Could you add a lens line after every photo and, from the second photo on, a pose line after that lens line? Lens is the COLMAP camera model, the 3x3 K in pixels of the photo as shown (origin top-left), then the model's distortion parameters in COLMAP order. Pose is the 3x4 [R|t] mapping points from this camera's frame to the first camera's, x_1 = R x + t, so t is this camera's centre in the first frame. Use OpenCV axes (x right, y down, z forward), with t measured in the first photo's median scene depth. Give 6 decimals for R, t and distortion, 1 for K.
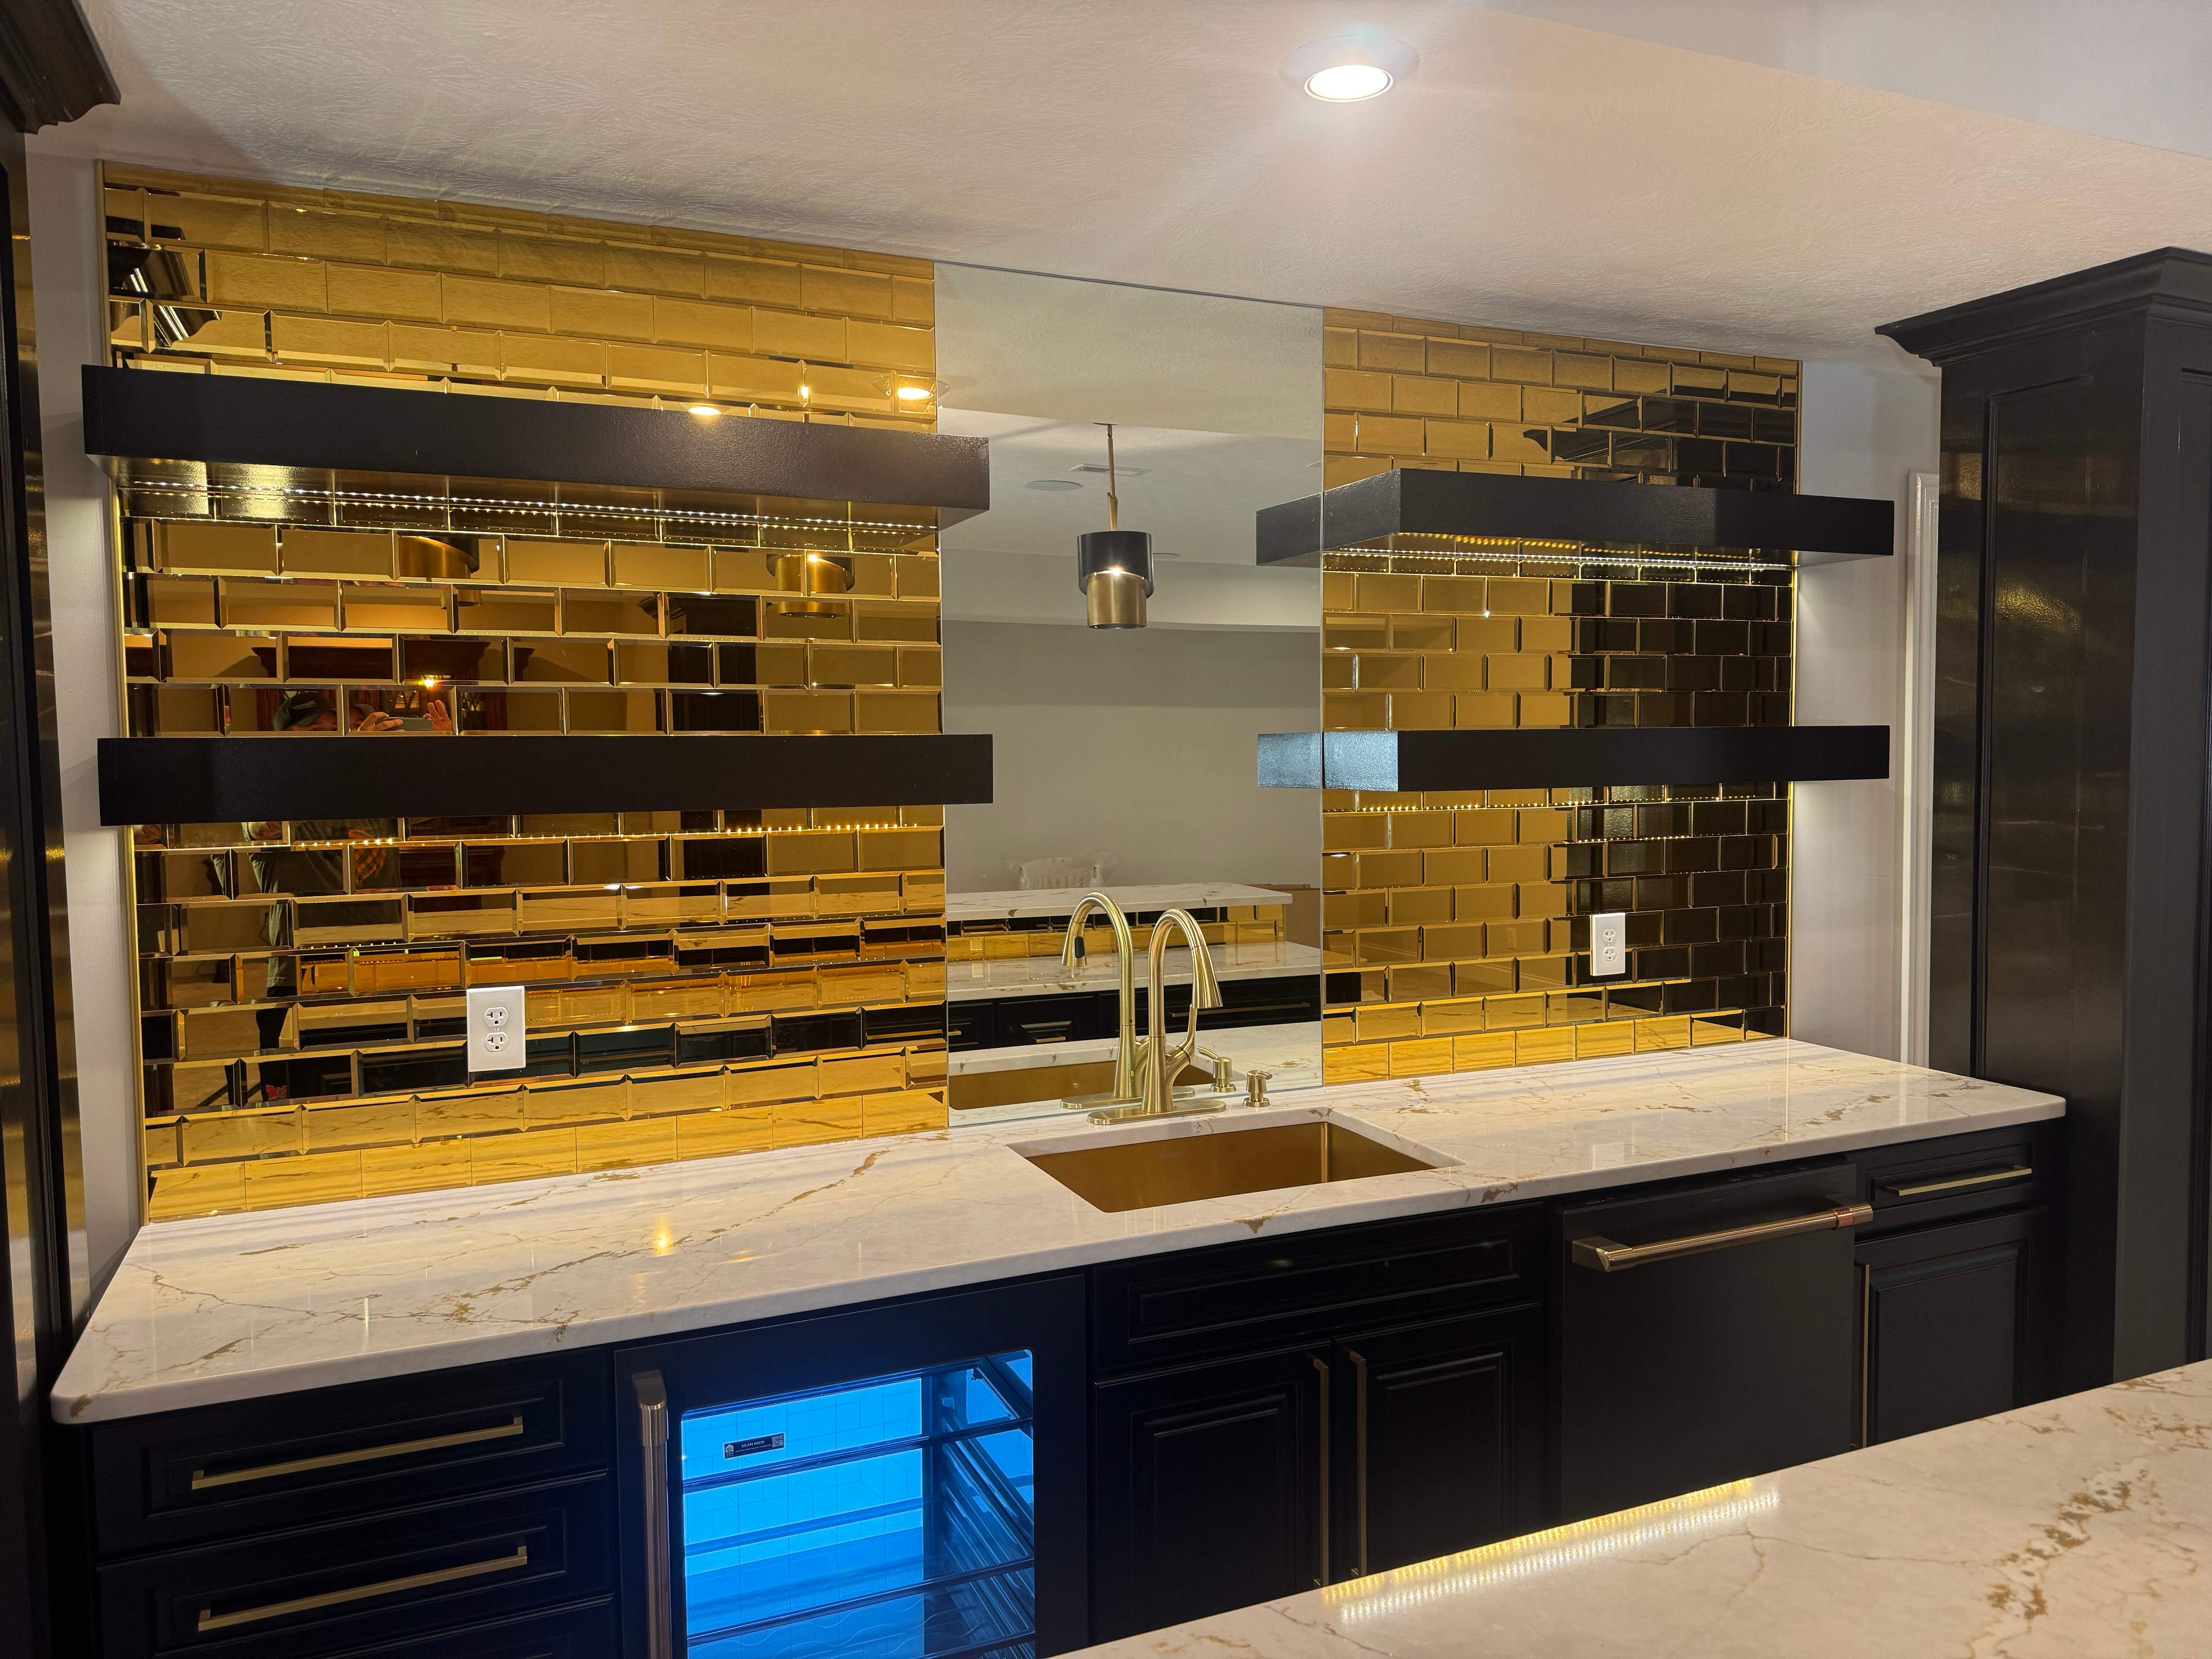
lens RADIAL K [[1565.6, 0, 1106.9], [0, 1565.6, 831.7], [0, 0, 1]] dist [0.034422, -0.045111]
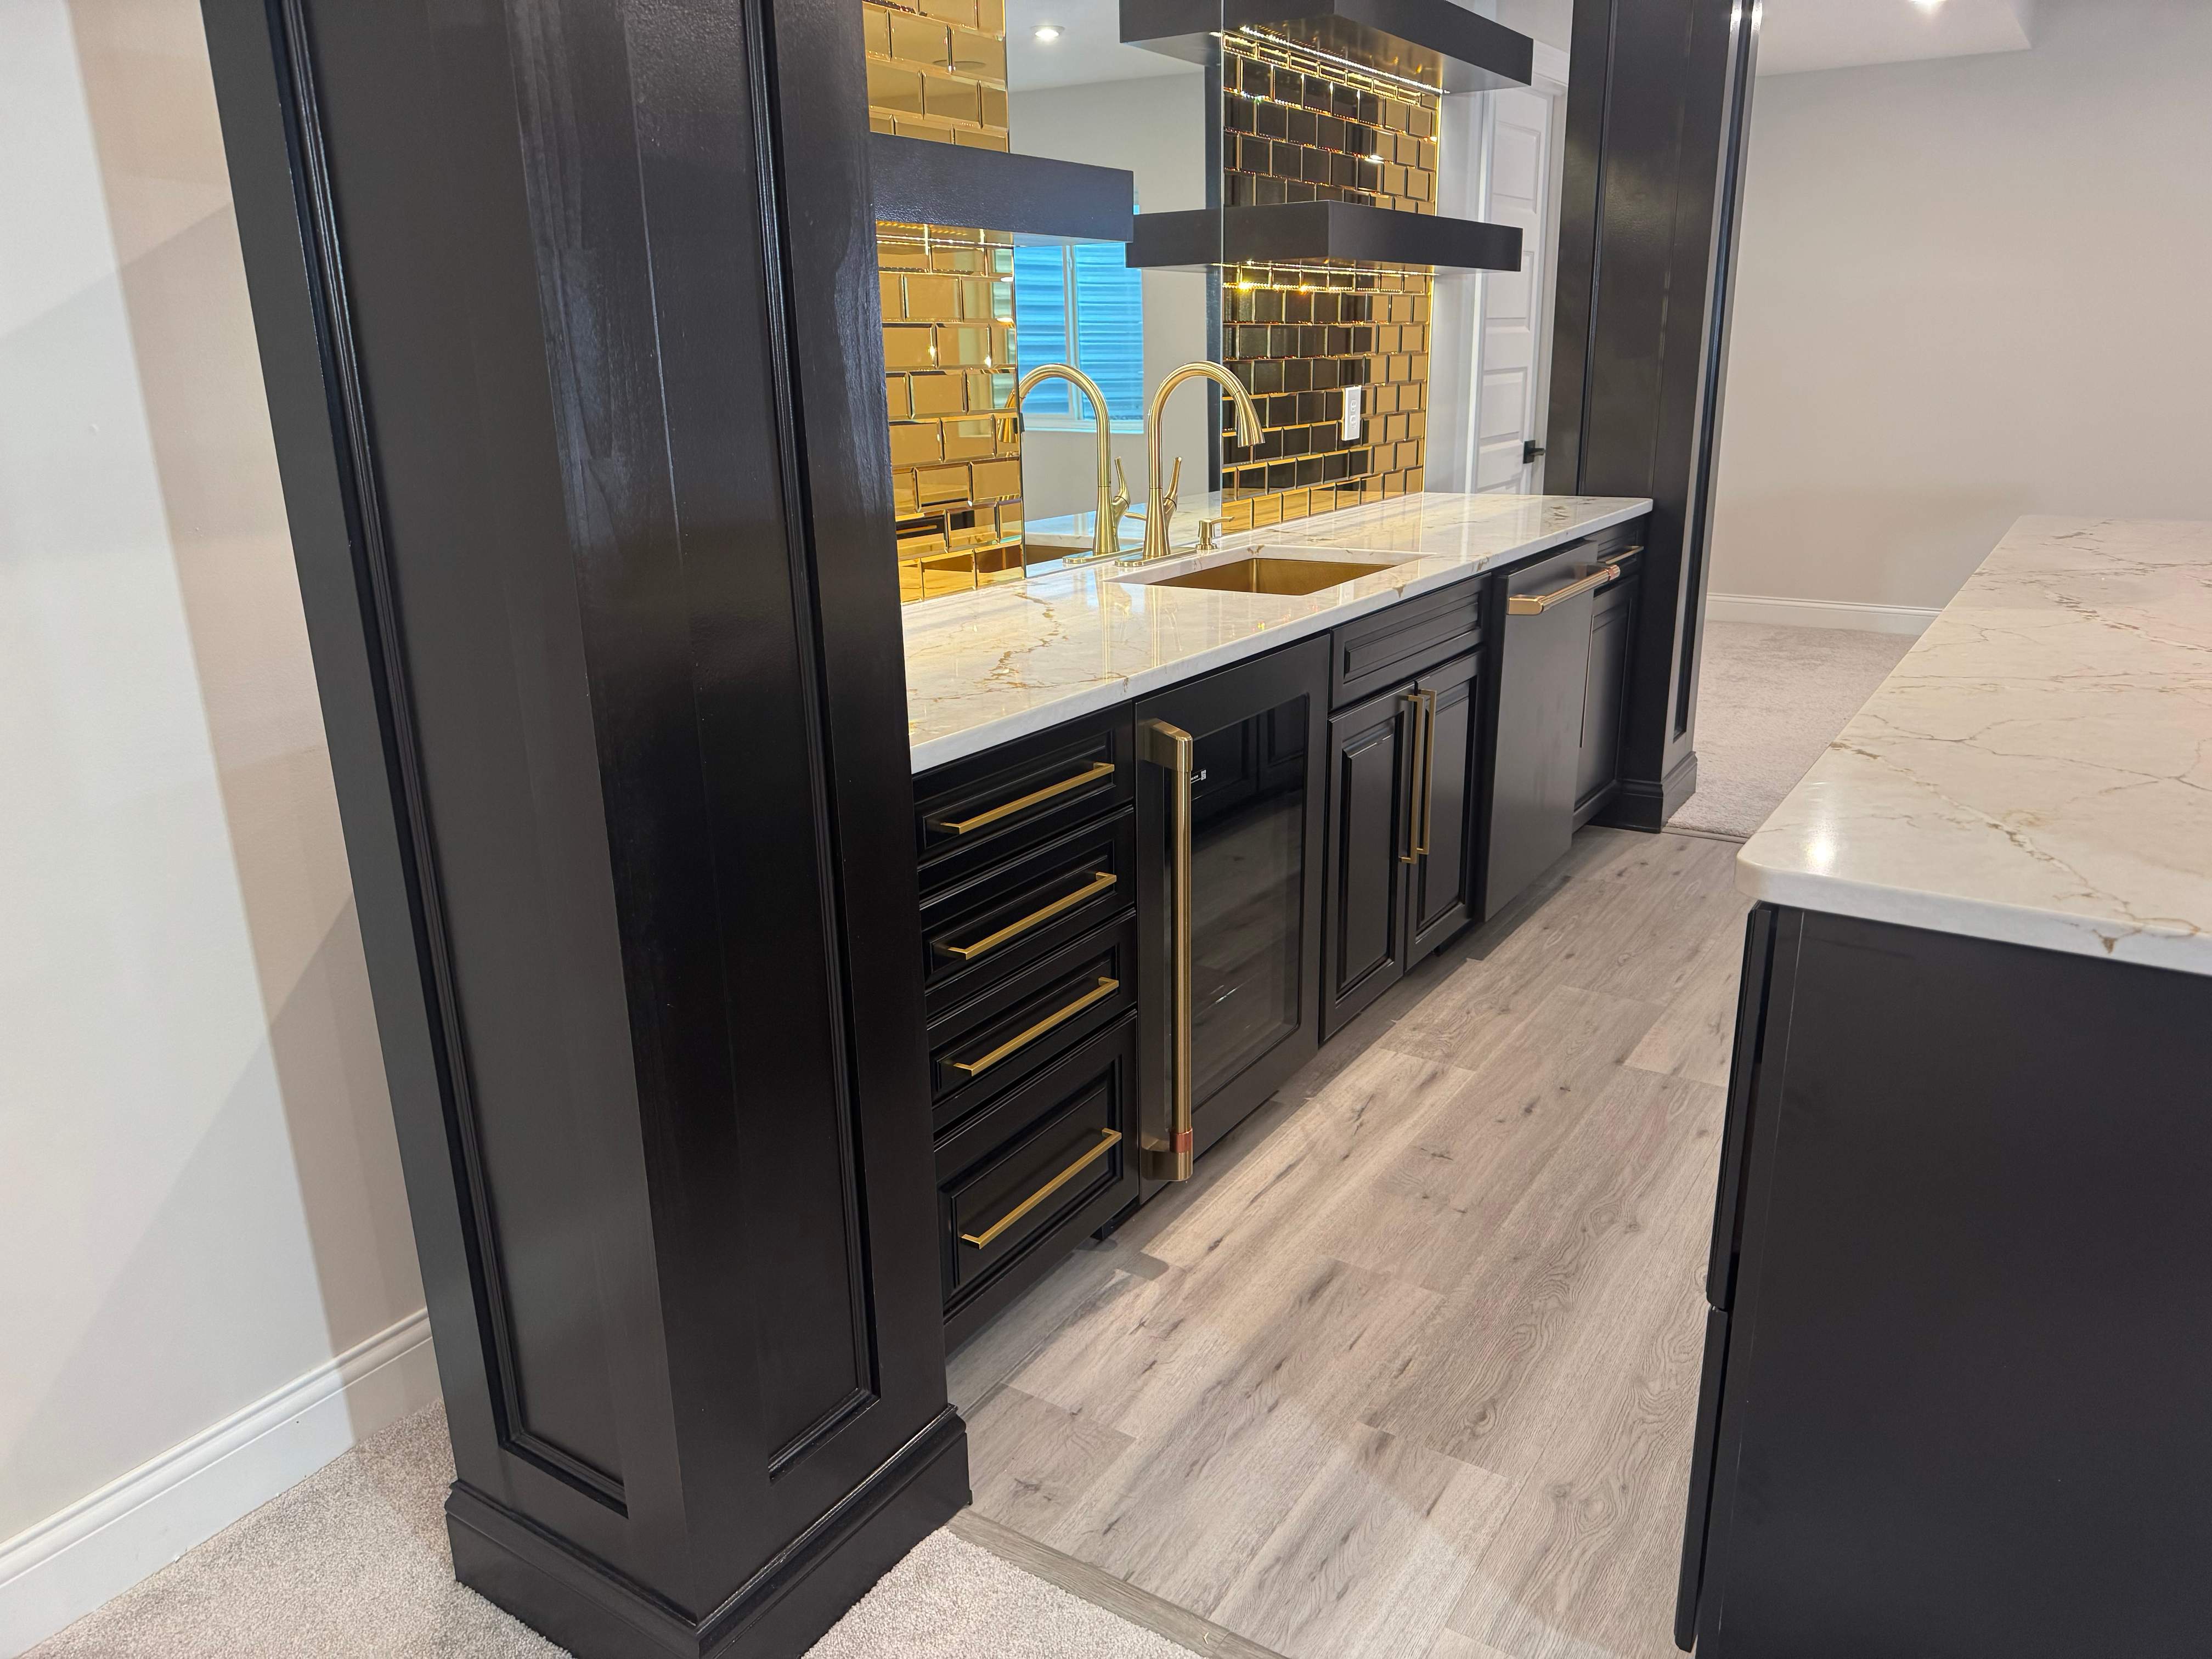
lens RADIAL K [[1565.6, 0, 1067.5], [0, 1565.6, 851.4], [0, 0, 1]] dist [0.034422, -0.045111]
pose [[0.852175, -0.174846, 0.493180, -0.620569], [0.050744, 0.965692, 0.254684, 0.088803], [-0.520791, -0.192010, 0.831811, 0.025045]]
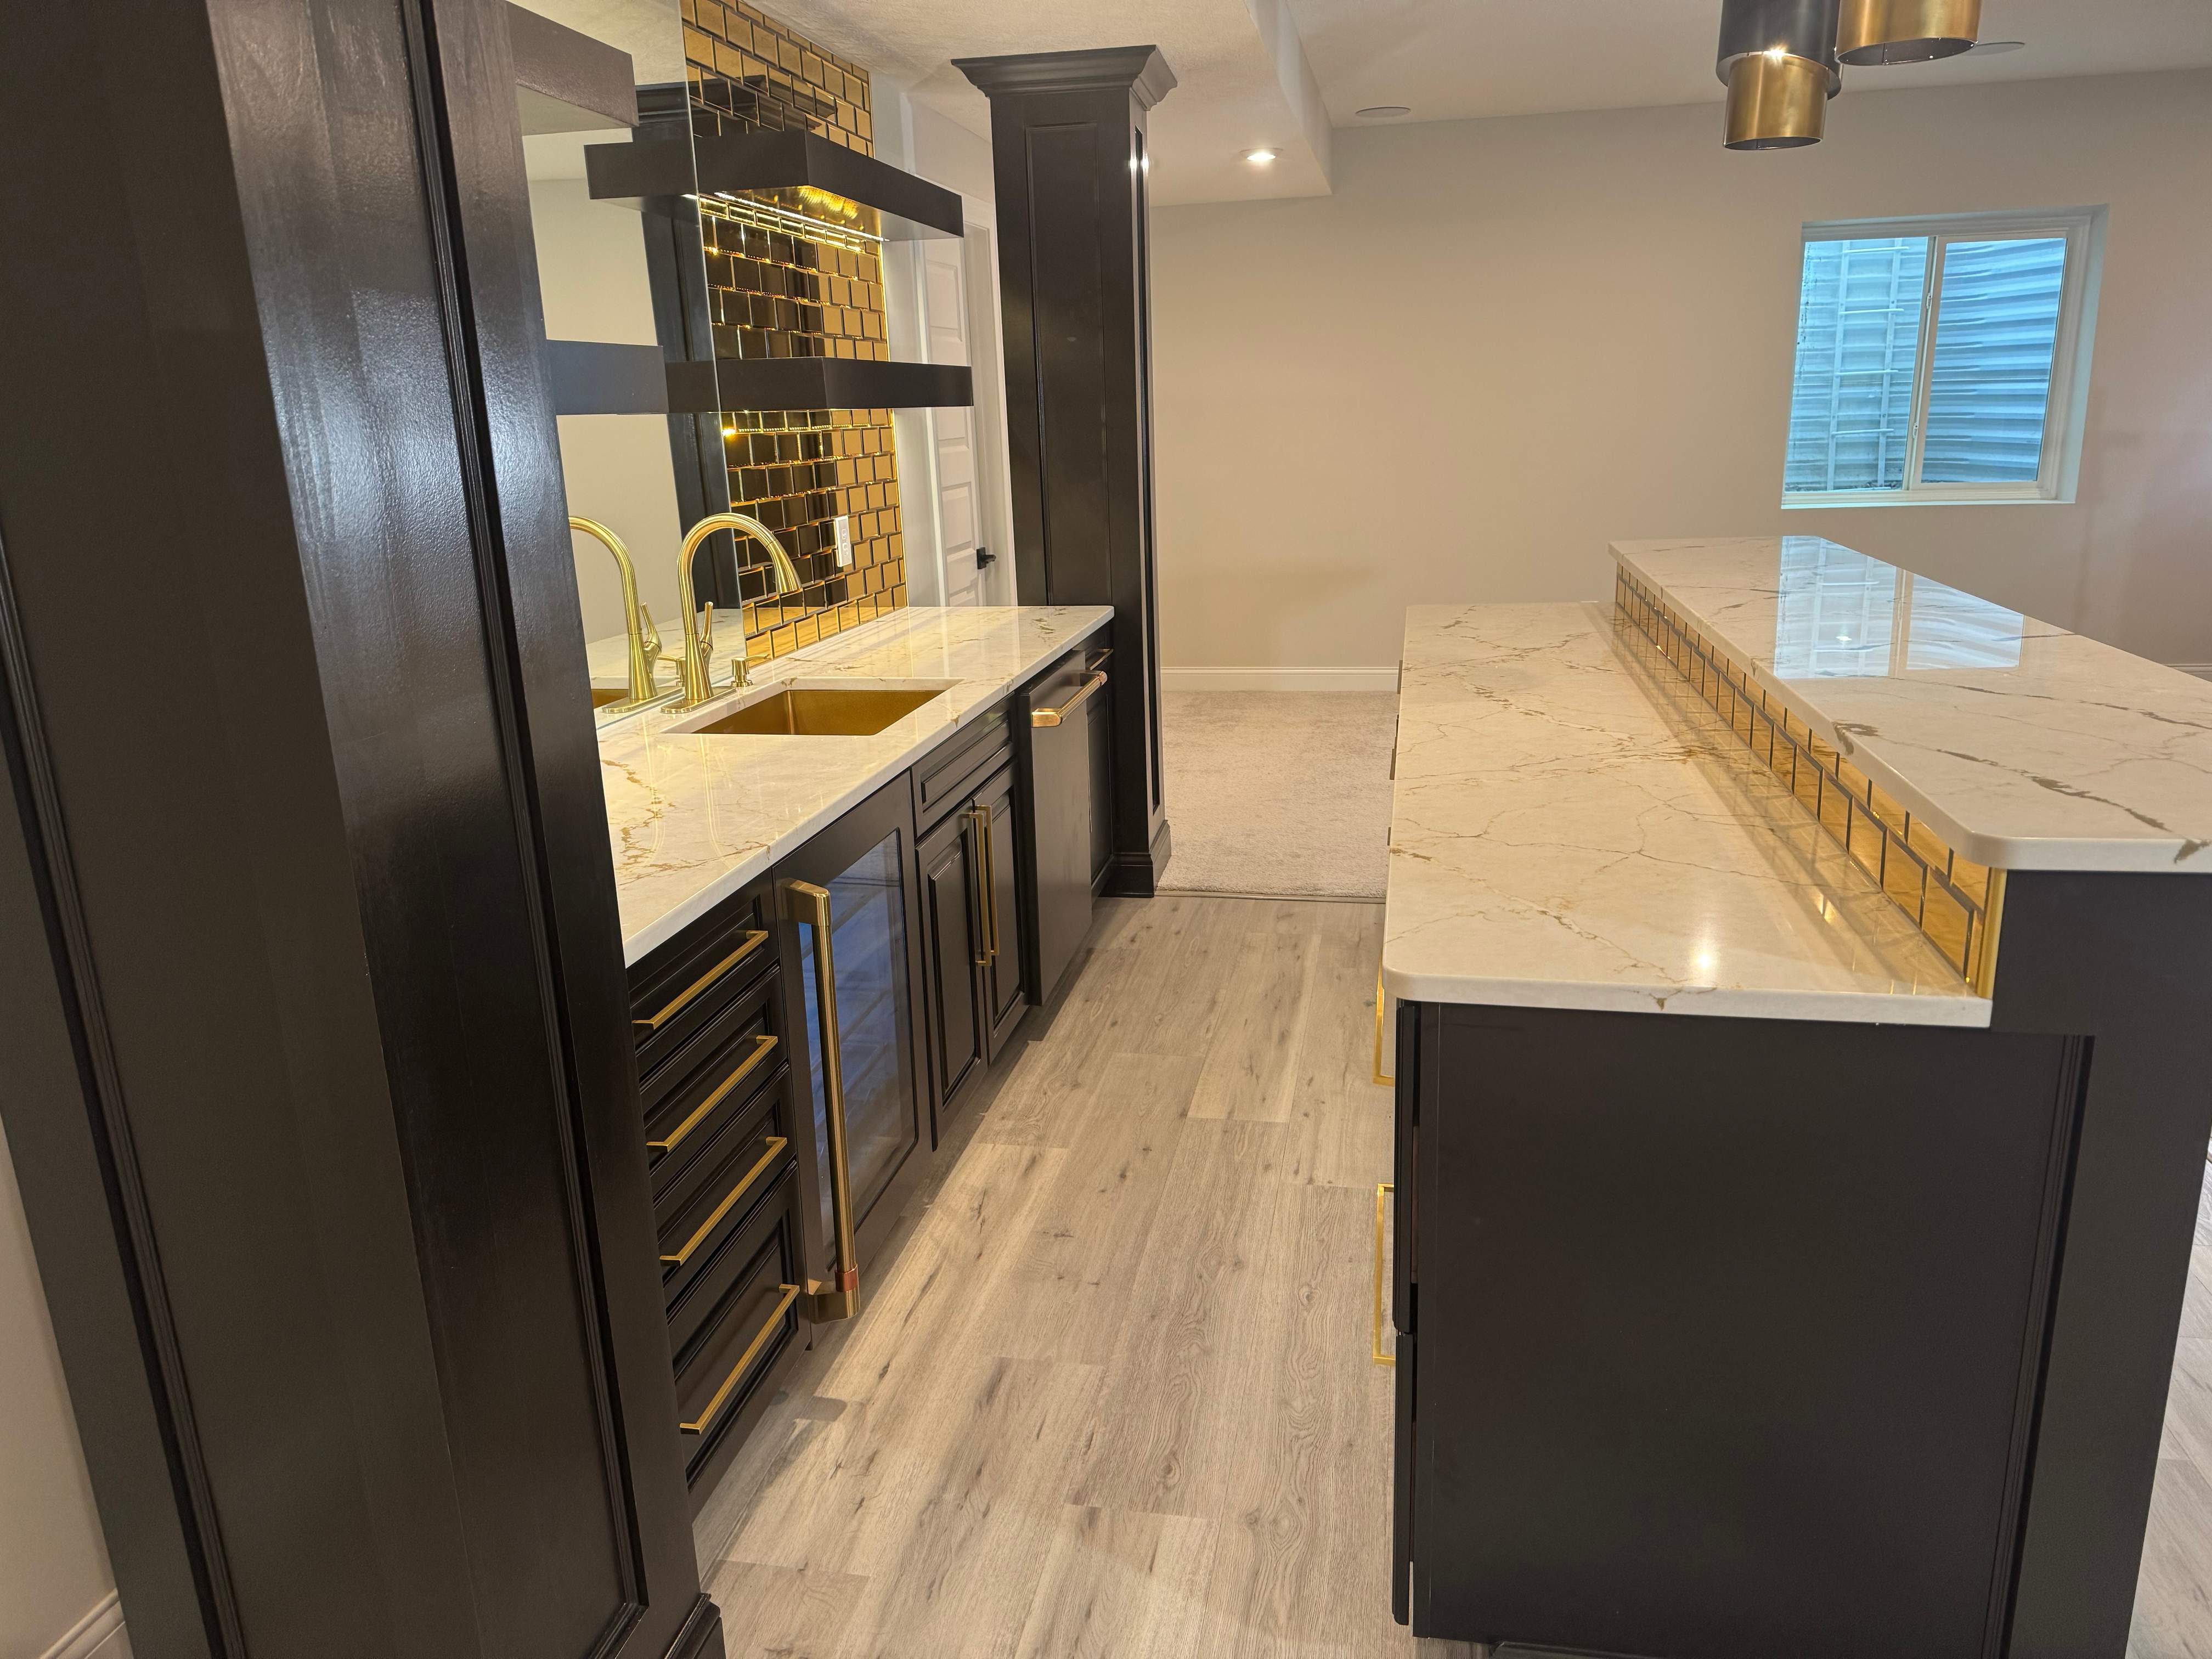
lens RADIAL K [[1565.6, 0, 1096.0], [0, 1565.6, 841.2], [0, 0, 1]] dist [0.034422, -0.045111]
pose [[0.584259, -0.232873, 0.777439, -0.719004], [0.081001, 0.969897, 0.229648, 0.034651], [-0.807515, -0.071201, 0.585534, 0.060236]]
